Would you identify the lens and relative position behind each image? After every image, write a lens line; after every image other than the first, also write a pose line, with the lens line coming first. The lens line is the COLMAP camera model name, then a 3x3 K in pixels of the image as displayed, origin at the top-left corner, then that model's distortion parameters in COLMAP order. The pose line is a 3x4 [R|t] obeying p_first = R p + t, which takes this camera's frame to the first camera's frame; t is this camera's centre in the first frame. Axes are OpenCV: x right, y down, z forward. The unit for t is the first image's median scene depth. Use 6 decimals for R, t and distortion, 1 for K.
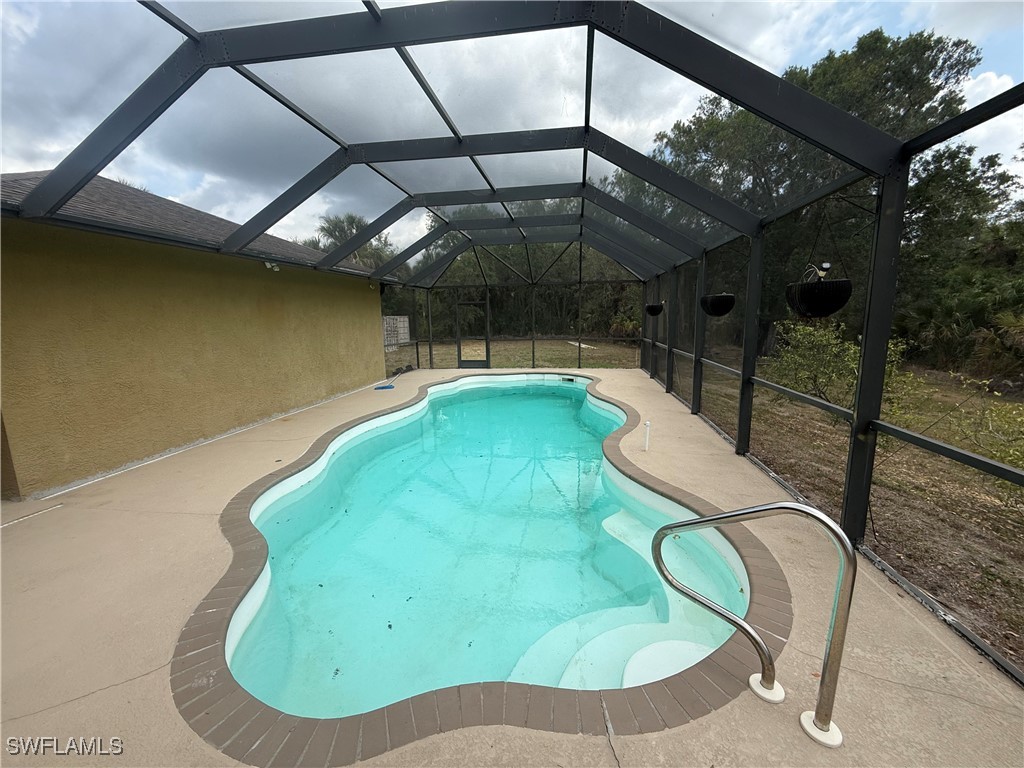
lens RADIAL K [[411.3, 0, 508.9], [0, 411.3, 382.6], [0, 0, 1]] dist [0.000182, 0.000249]
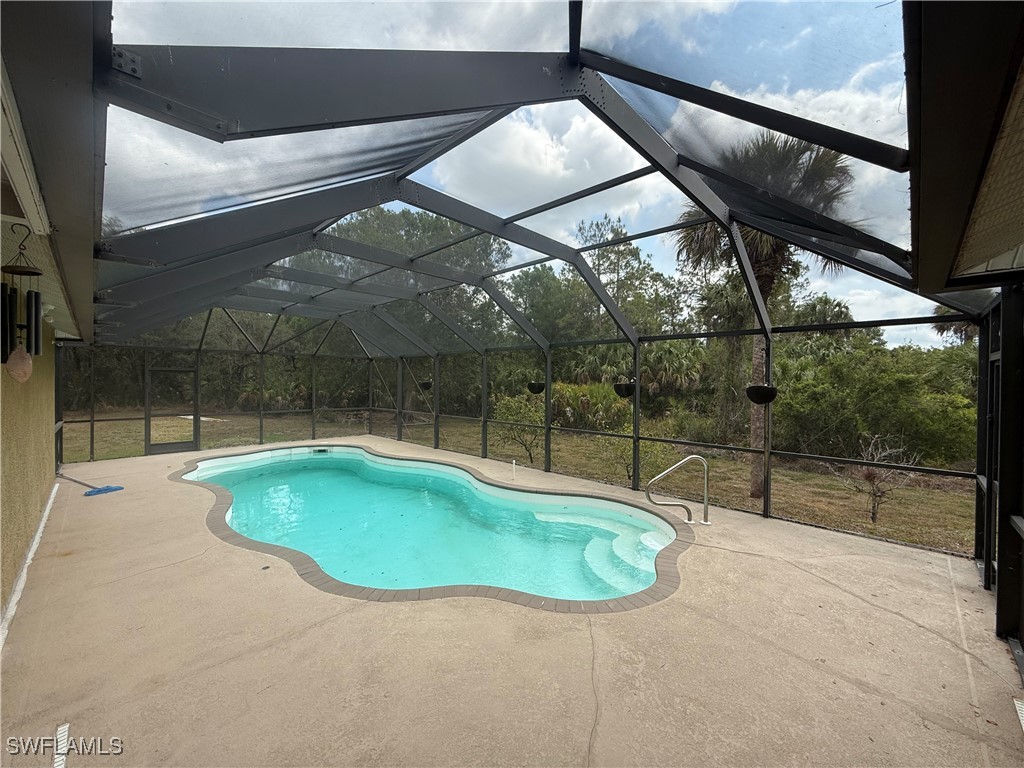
lens RADIAL K [[411.3, 0, 510.2], [0, 411.3, 385.4], [0, 0, 1]] dist [0.000182, 0.000249]
pose [[0.590330, 0.016287, 0.806998, -0.444038], [0.111445, 0.988576, -0.101476, -0.013275], [-0.799431, 0.149840, 0.581771, 0.042485]]
